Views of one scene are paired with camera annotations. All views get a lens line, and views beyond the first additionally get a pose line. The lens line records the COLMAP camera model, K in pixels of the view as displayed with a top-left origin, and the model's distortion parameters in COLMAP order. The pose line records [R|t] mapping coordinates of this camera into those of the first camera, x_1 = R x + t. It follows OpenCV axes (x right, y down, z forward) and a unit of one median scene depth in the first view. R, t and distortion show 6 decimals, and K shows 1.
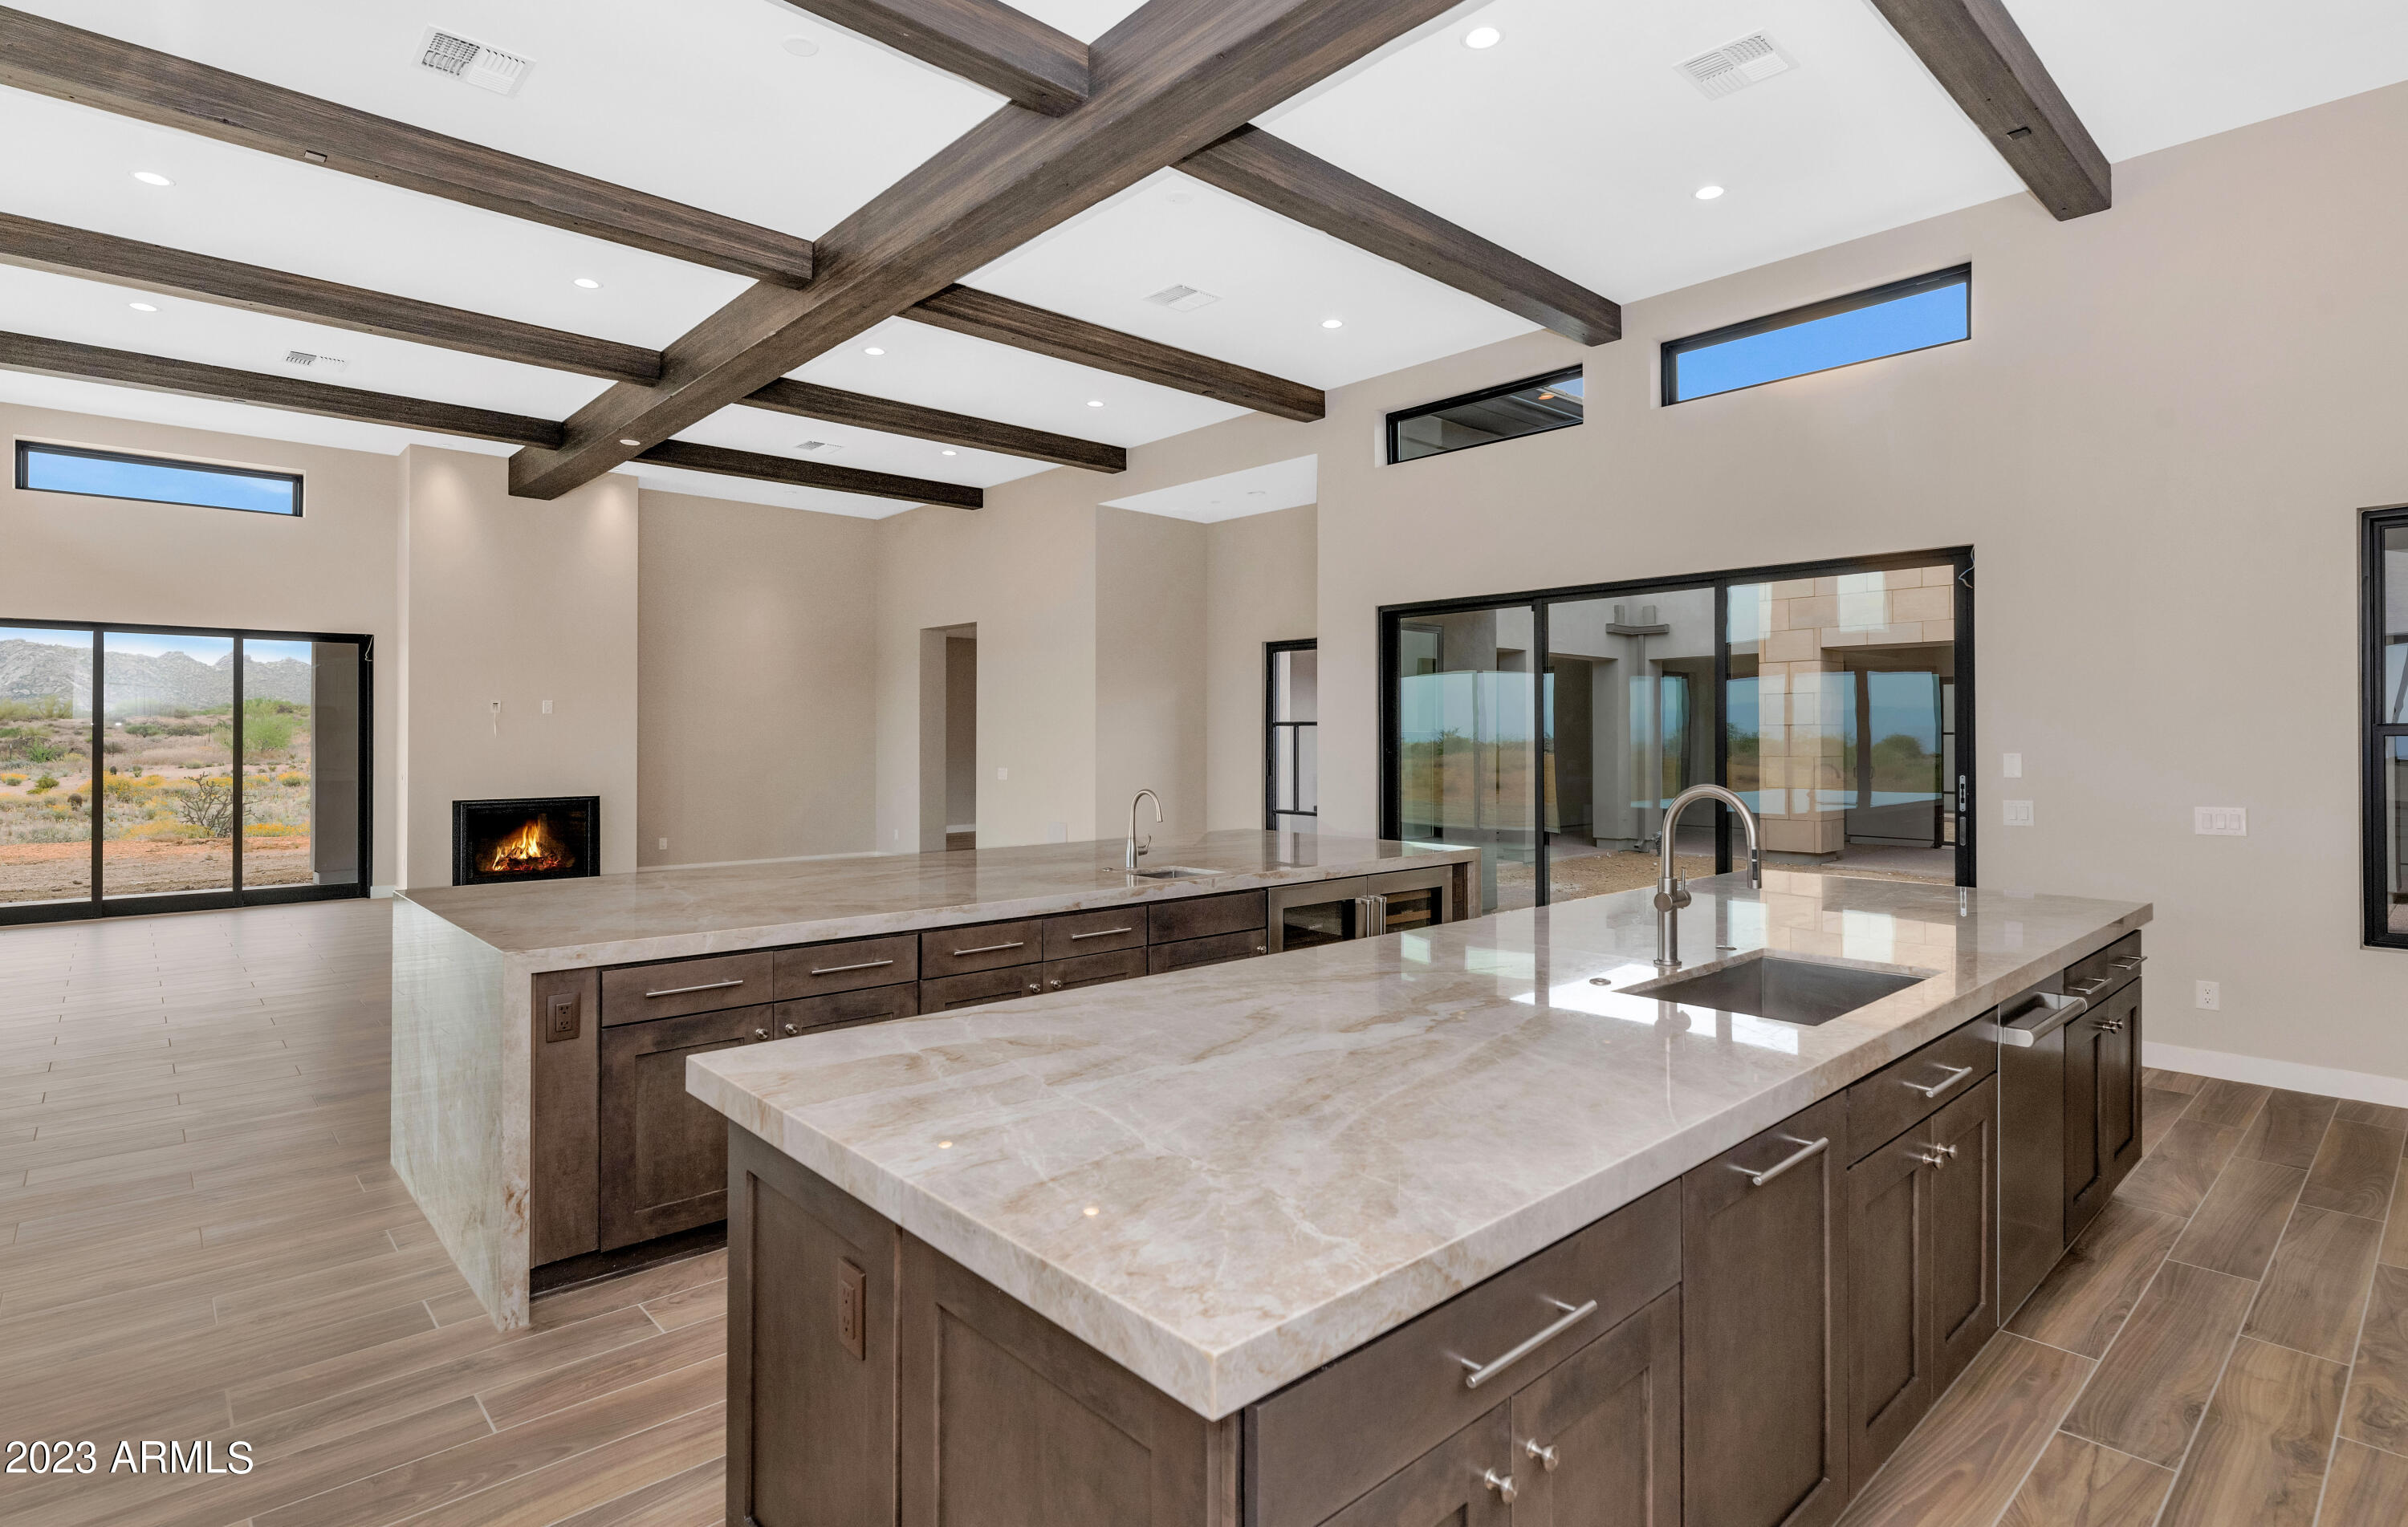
lens RADIAL K [[1175.7, 0, 1220.5], [0, 1175.7, 747.1], [0, 0, 1]] dist [0.004278, -0.000517]
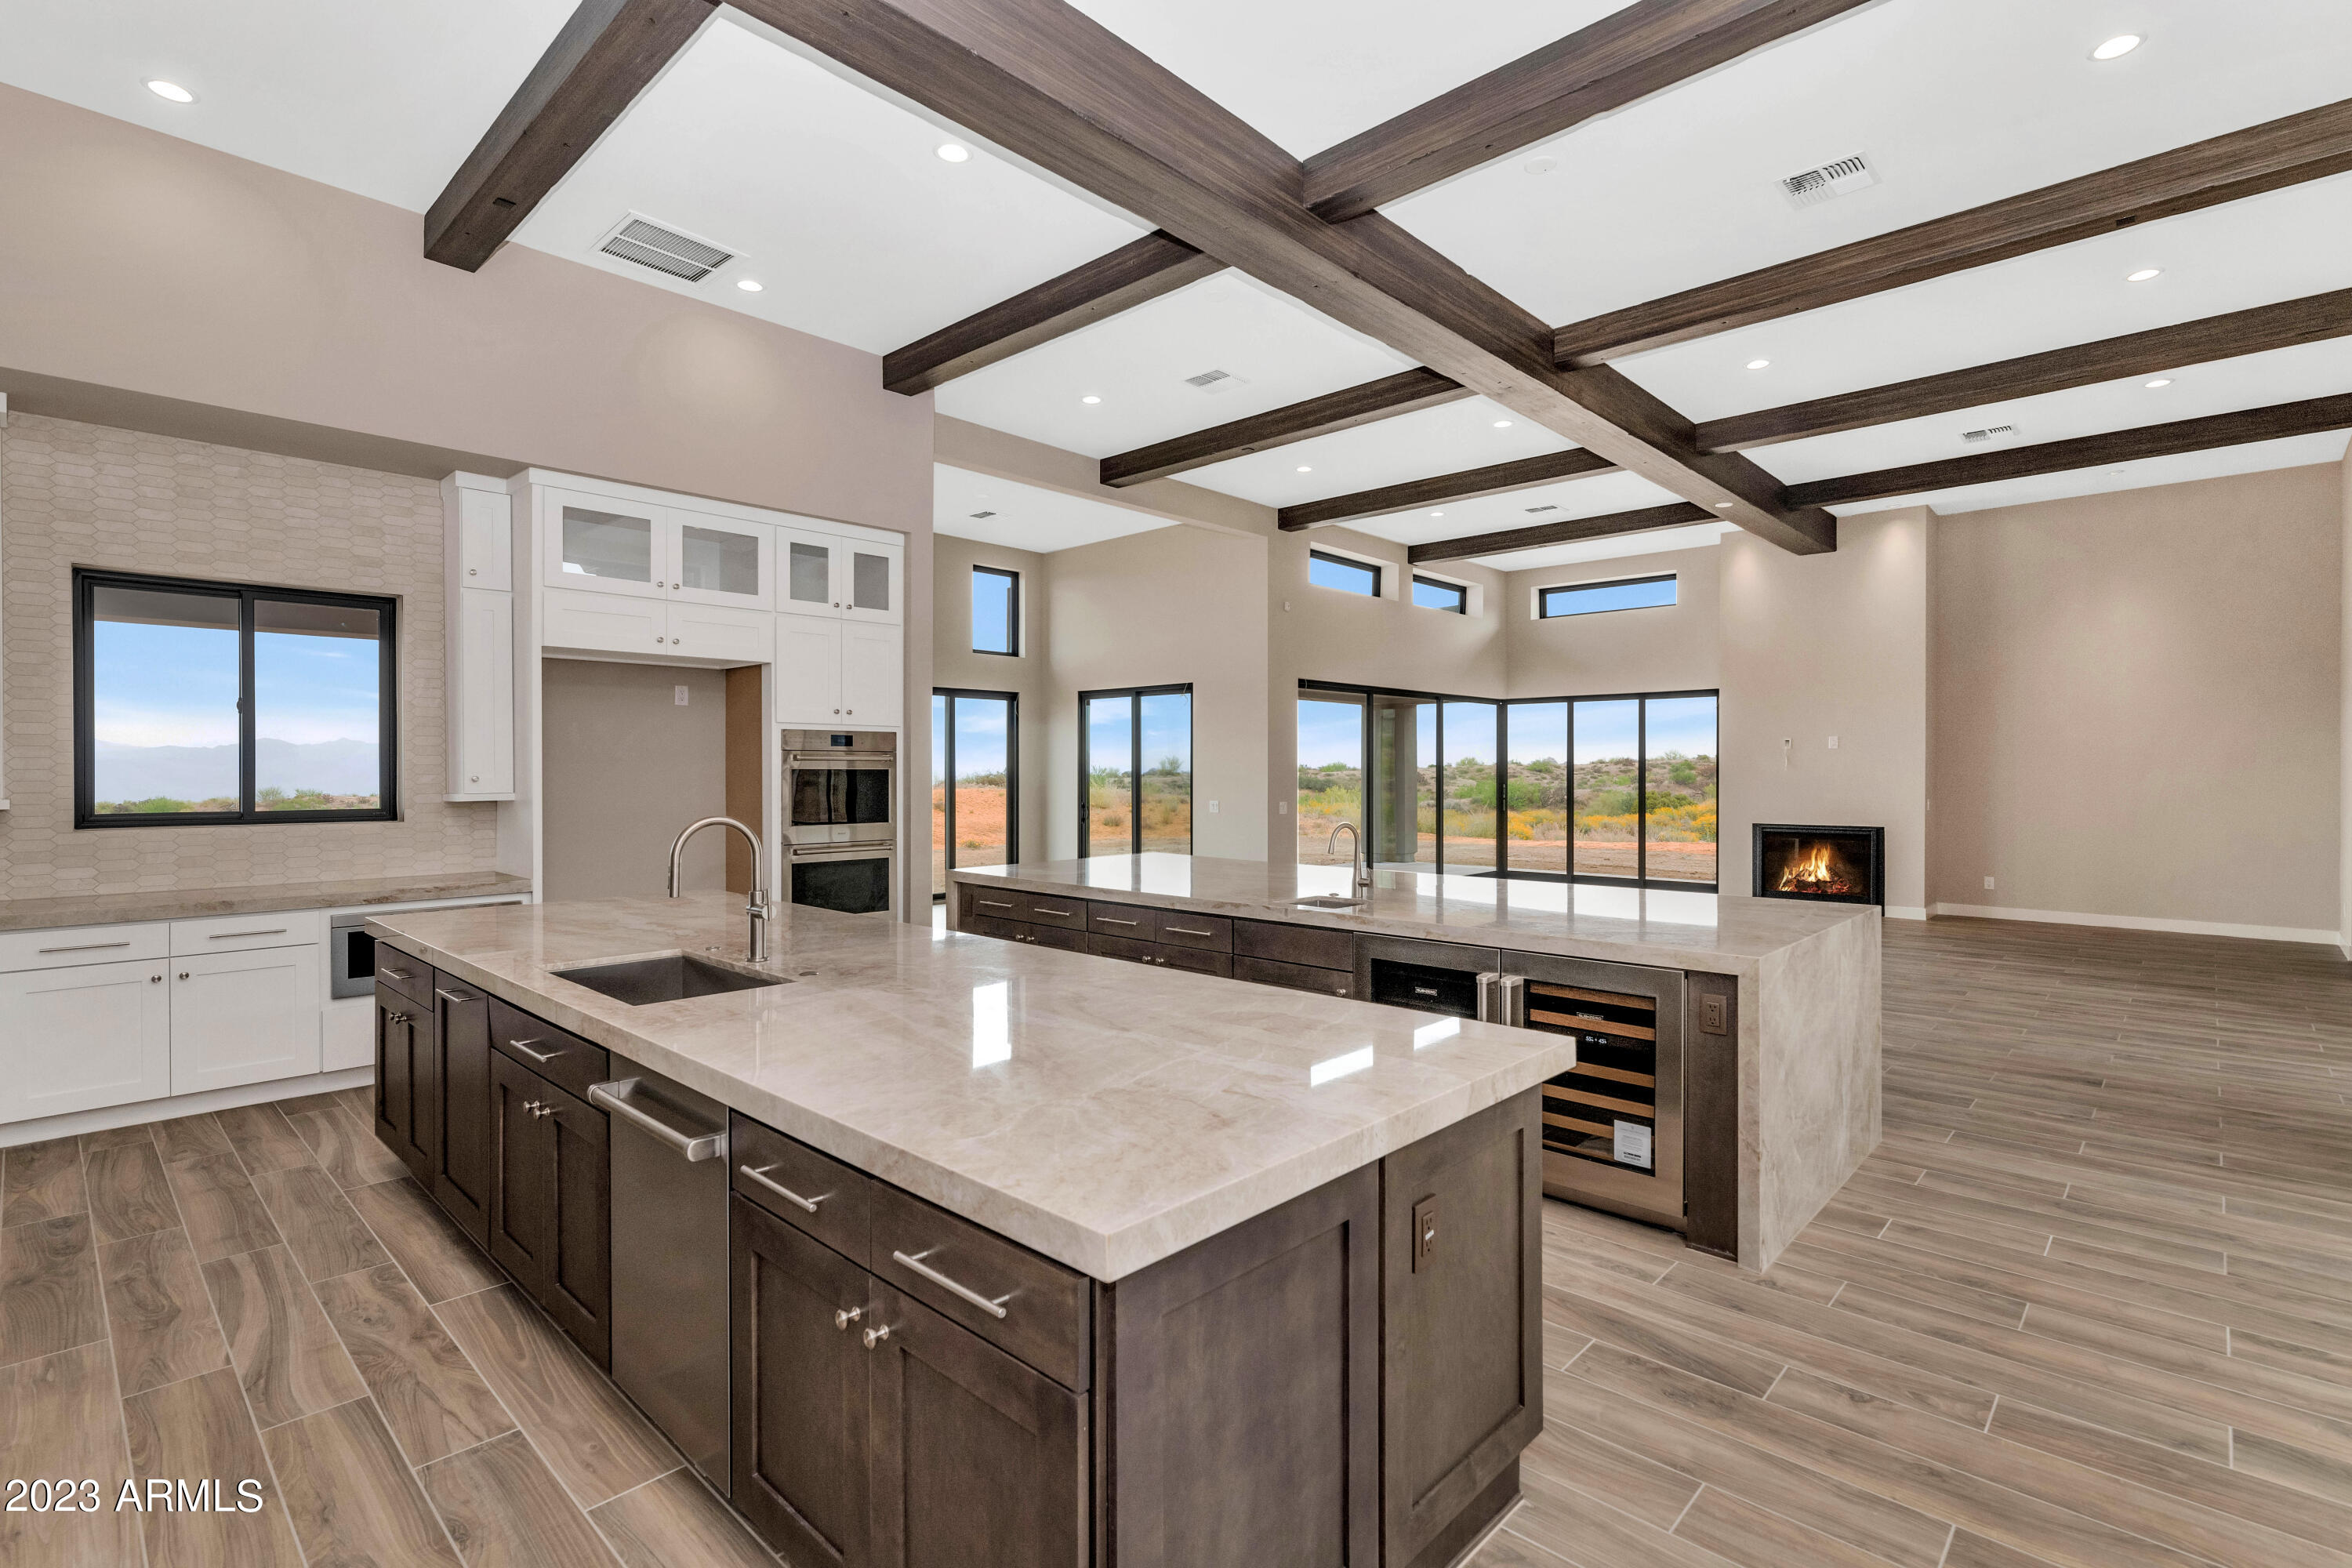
lens RADIAL K [[1083.5, 0, 1183.0], [0, 1083.5, 780.8], [0, 0, 1]] dist [0.005531, 0.000708]
pose [[0.072555, 0.010328, -0.997311, 1.015899], [-0.007498, 0.999924, 0.009809, -0.010823], [0.997336, 0.006766, 0.072627, 0.896217]]
